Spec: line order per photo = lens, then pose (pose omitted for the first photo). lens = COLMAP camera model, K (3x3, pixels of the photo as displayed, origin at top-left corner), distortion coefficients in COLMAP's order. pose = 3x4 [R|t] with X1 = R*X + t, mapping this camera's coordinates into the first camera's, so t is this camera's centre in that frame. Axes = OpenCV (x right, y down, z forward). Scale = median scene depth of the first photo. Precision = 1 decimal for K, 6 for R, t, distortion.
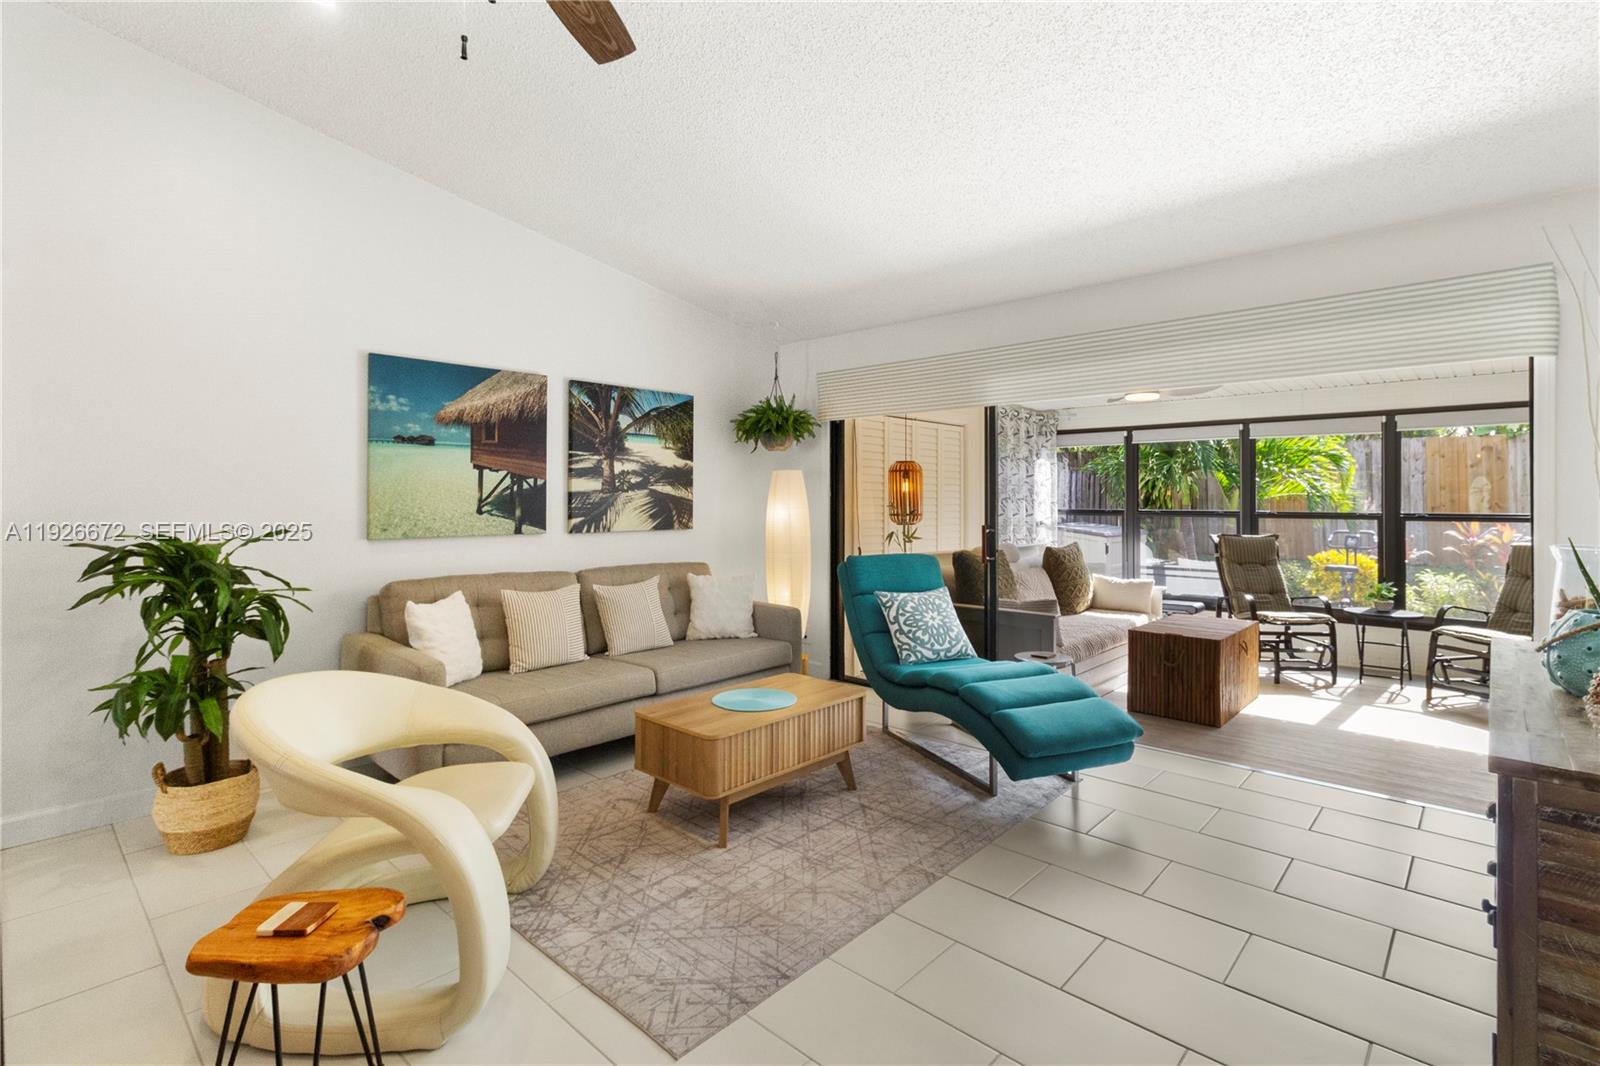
lens RADIAL K [[745.5, 0, 823.3], [0, 745.5, 498.8], [0, 0, 1]] dist [-0.001252, -0.000584]
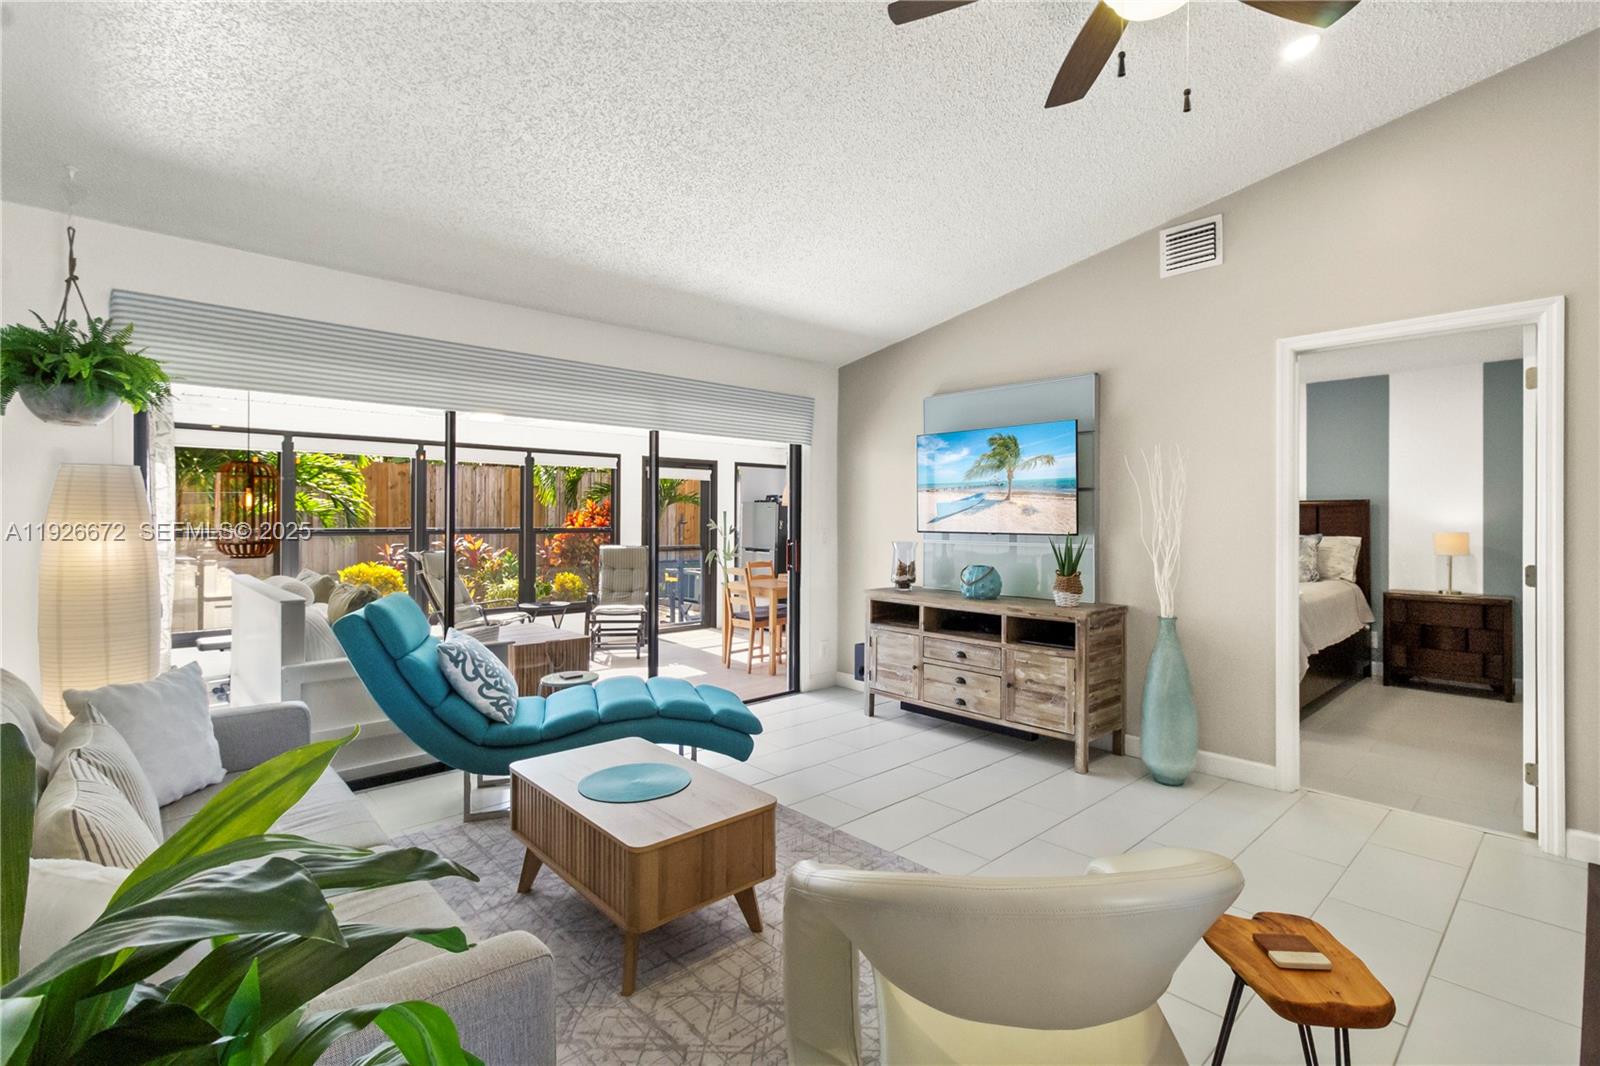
lens RADIAL K [[745.5, 0, 800.1], [0, 745.5, 524.2], [0, 0, 1]] dist [-0.001252, -0.000584]
pose [[0.091916, -0.012713, 0.995686, -0.509063], [-0.001163, 0.999916, 0.012874, -0.004491], [-0.995766, -0.002341, 0.091894, 0.459052]]
